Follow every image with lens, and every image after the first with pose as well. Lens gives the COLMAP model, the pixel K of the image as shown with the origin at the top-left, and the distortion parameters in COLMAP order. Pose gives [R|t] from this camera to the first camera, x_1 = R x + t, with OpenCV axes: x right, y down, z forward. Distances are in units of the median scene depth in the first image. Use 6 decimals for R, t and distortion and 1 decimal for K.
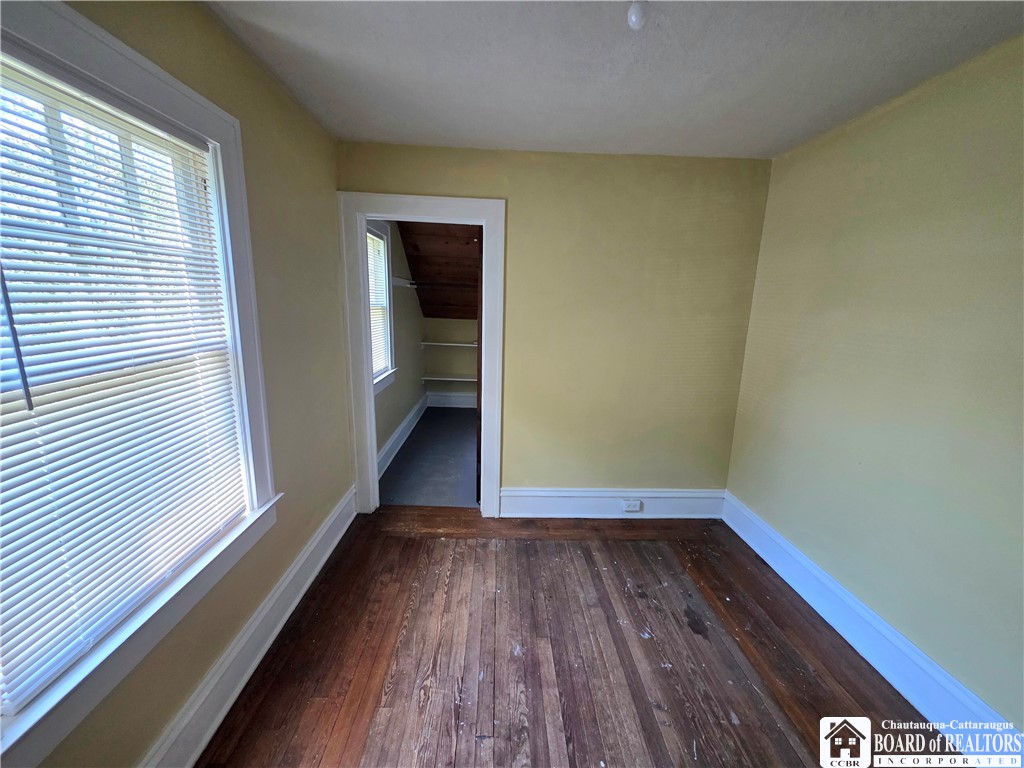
lens RADIAL K [[407.9, 0, 510.8], [0, 407.9, 381.9], [0, 0, 1]] dist [-0.000156, 0.000077]
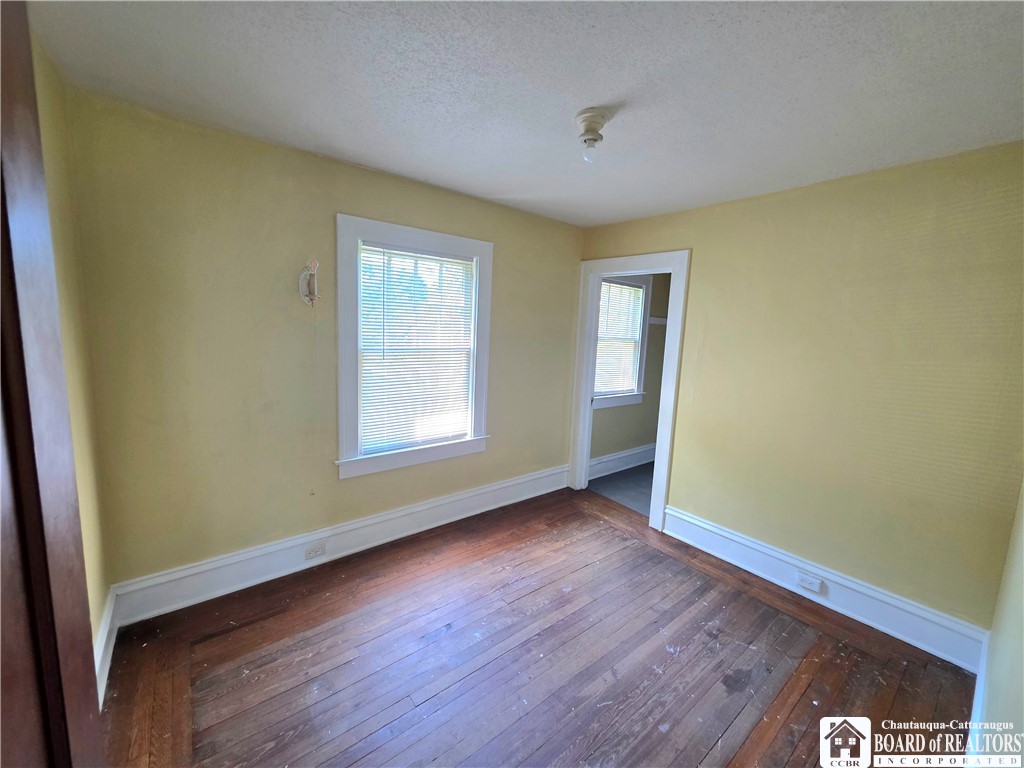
lens RADIAL K [[407.9, 0, 510.8], [0, 407.9, 381.9], [0, 0, 1]] dist [-0.000156, 0.000077]
pose [[0.600671, 0.106156, -0.792418, 0.699018], [-0.182192, 0.983242, -0.006387, 0.024431], [0.778460, 0.148209, 0.609946, -0.047045]]
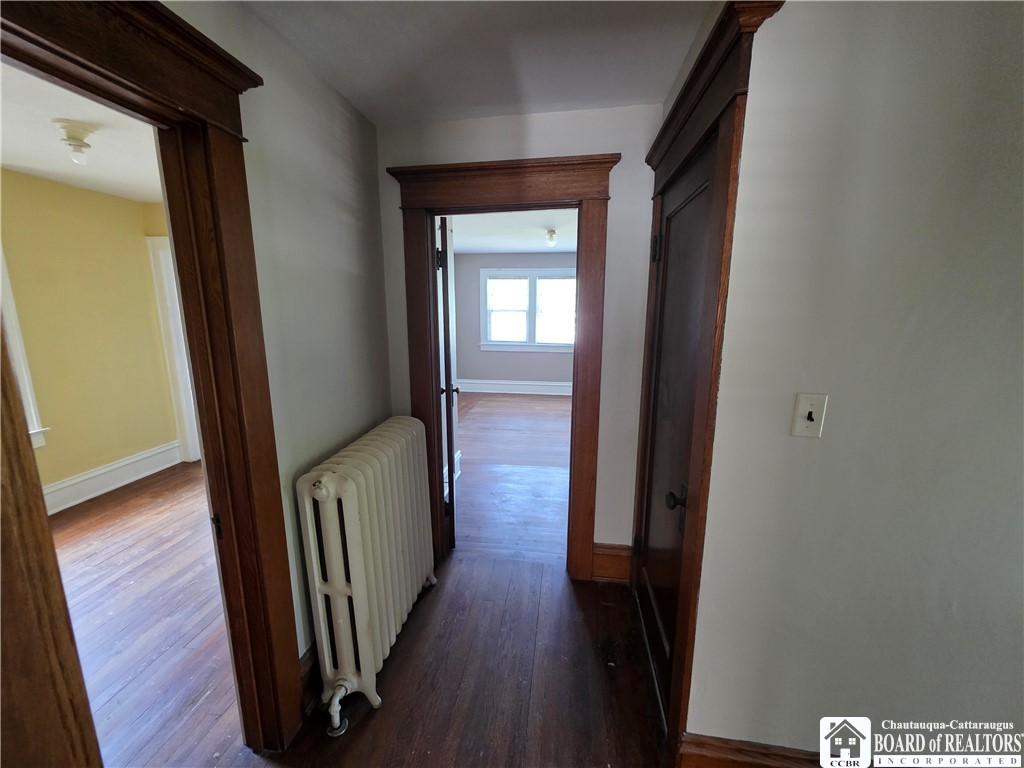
lens RADIAL K [[407.9, 0, 510.8], [0, 407.9, 381.9], [0, 0, 1]] dist [-0.000156, 0.000077]
pose [[0.985429, 0.005367, -0.170005, 1.221330], [-0.007359, 0.999911, -0.011092, 0.068668], [0.169930, 0.012181, 0.985381, -0.242752]]
